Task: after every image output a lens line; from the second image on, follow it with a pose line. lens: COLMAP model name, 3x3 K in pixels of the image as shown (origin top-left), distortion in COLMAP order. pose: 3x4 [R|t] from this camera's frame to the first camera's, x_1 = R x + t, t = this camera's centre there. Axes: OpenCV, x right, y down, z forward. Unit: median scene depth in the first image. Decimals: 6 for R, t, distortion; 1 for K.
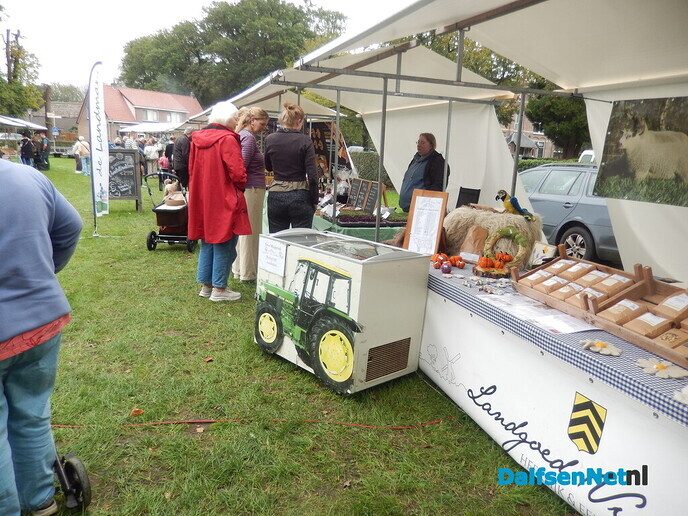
lens RADIAL K [[507.6, 0, 344.9], [0, 507.6, 251.6], [0, 0, 1]] dist [-0.005279, 0.006668]
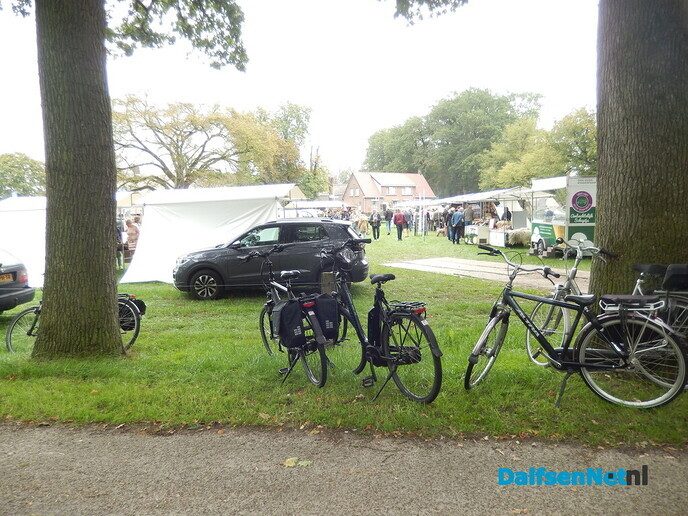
lens RADIAL K [[507.6, 0, 343.4], [0, 507.6, 259.1], [0, 0, 1]] dist [-0.005279, 0.006668]
pose [[0.913882, -0.019343, -0.405519, 0.051732], [-0.022519, 0.994911, -0.098206, 0.052903], [0.405355, 0.098880, 0.908796, -0.274116]]
